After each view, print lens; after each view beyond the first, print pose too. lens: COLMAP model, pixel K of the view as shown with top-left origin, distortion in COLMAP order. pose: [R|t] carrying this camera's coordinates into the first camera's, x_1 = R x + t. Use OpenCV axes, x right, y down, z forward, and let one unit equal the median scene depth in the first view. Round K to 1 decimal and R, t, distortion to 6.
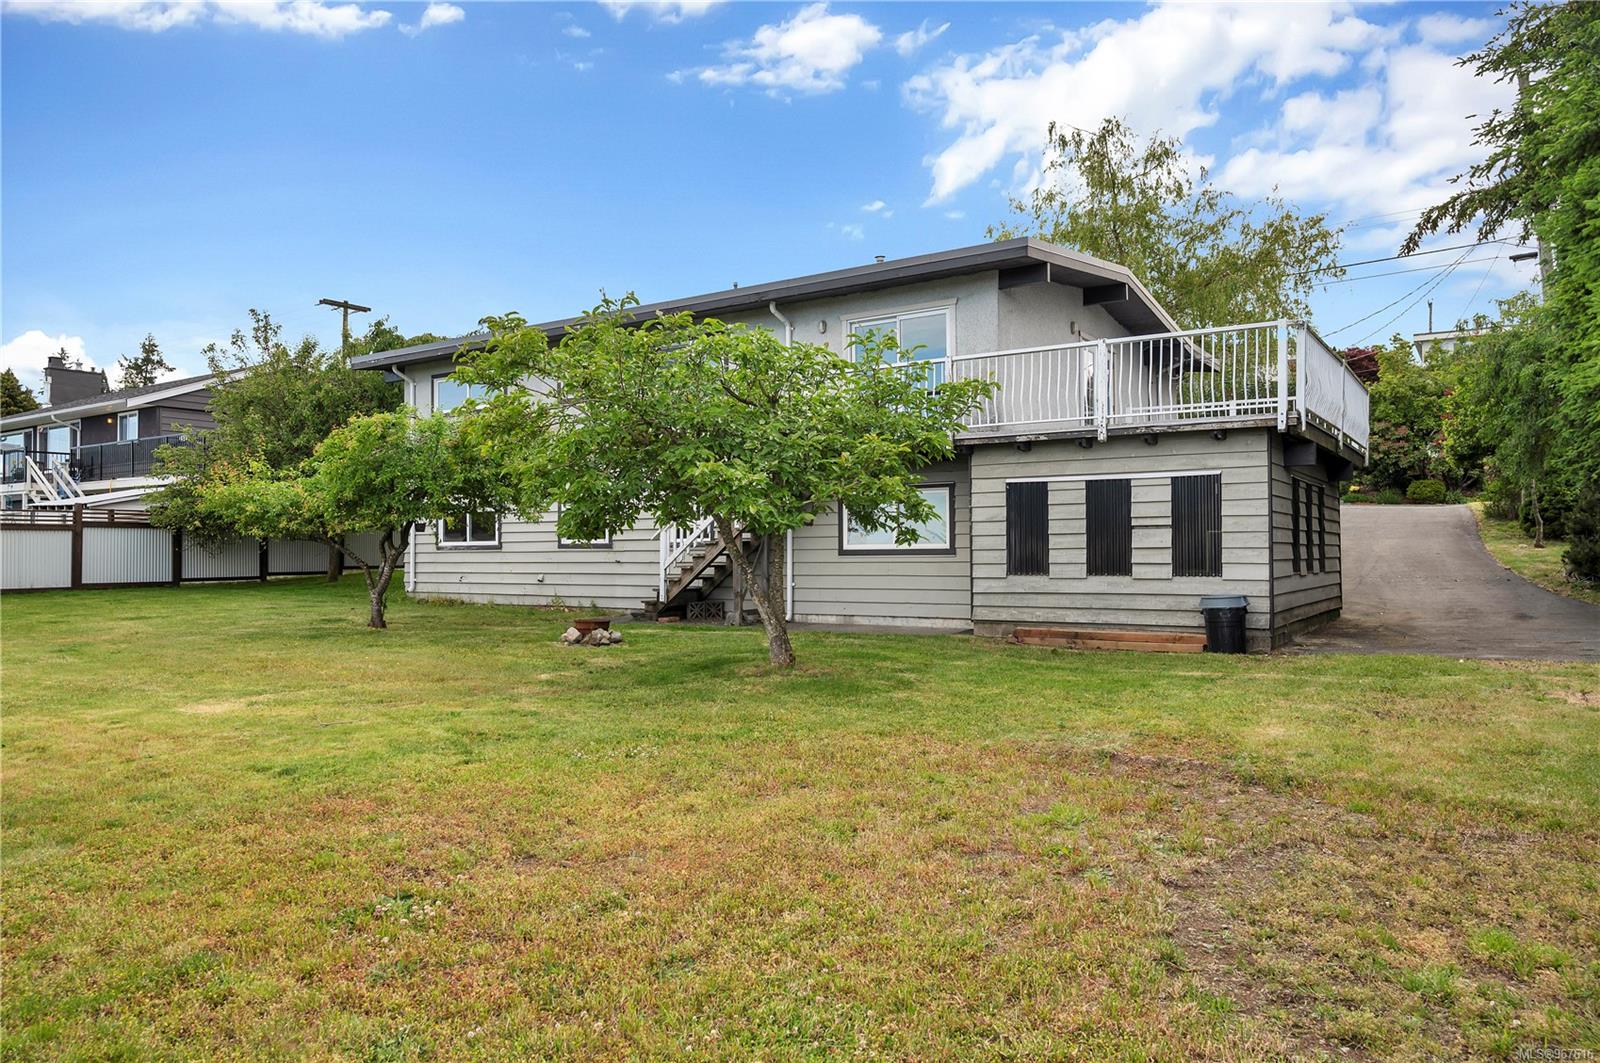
lens RADIAL K [[1087.2, 0, 801.1], [0, 1087.2, 535.4], [0, 0, 1]] dist [-0.003239, 0.006280]
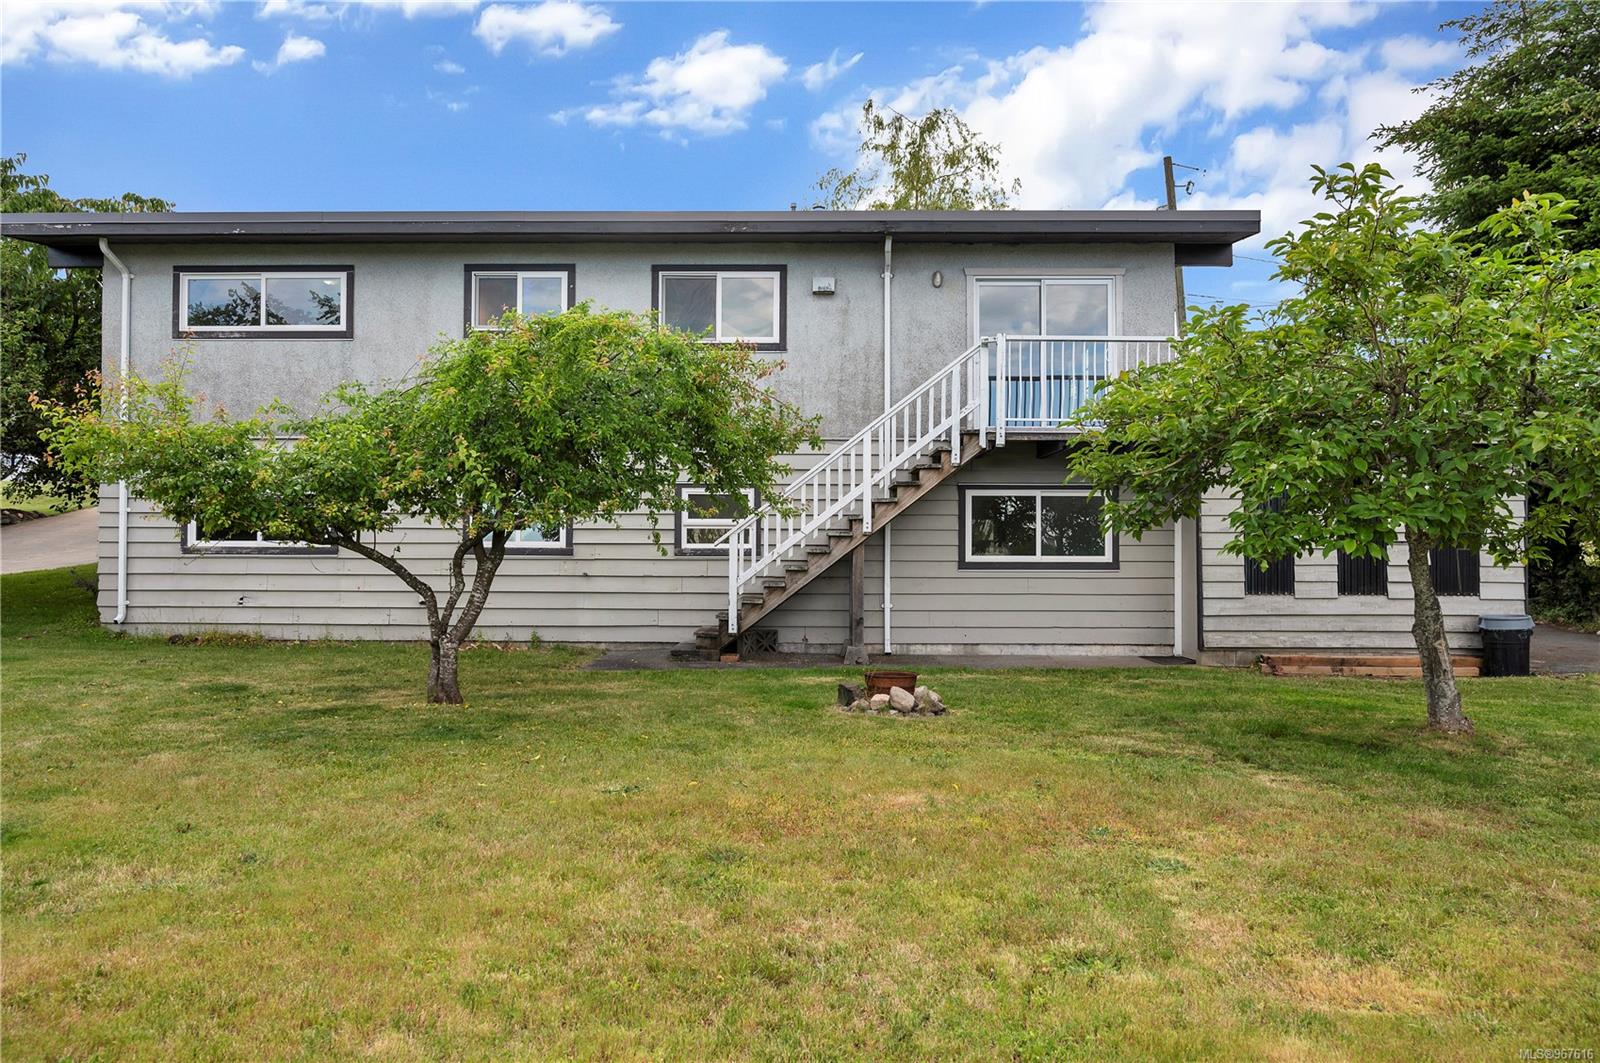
lens RADIAL K [[1087.2, 0, 802.1], [0, 1087.2, 540.1], [0, 0, 1]] dist [-0.003239, 0.006280]
pose [[0.837246, 0.021753, 0.546393, -0.525482], [-0.019480, 0.999761, -0.009953, 0.007637], [-0.546479, -0.002310, 0.837470, 0.419275]]
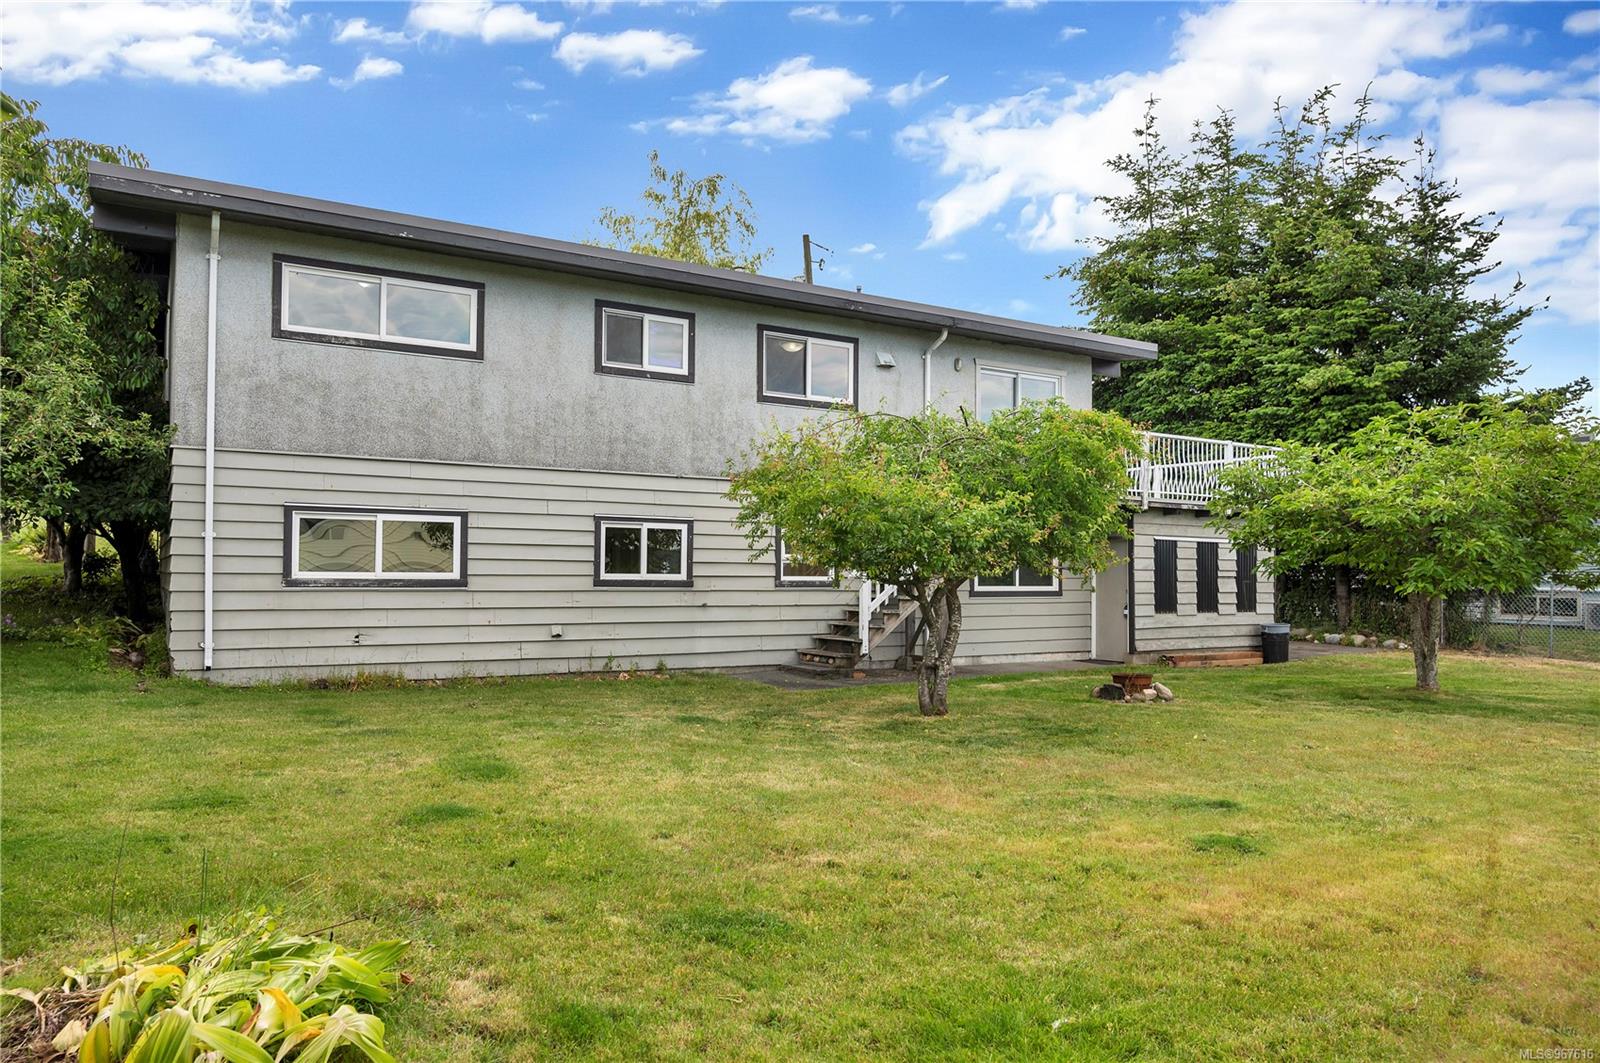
lens RADIAL K [[1087.2, 0, 812.6], [0, 1087.2, 561.2], [0, 0, 1]] dist [-0.003239, 0.006280]
pose [[0.407339, 0.028431, 0.912834, -0.993896], [-0.020405, 0.999549, -0.022026, 0.010952], [-0.913049, -0.009654, 0.407736, 0.766656]]
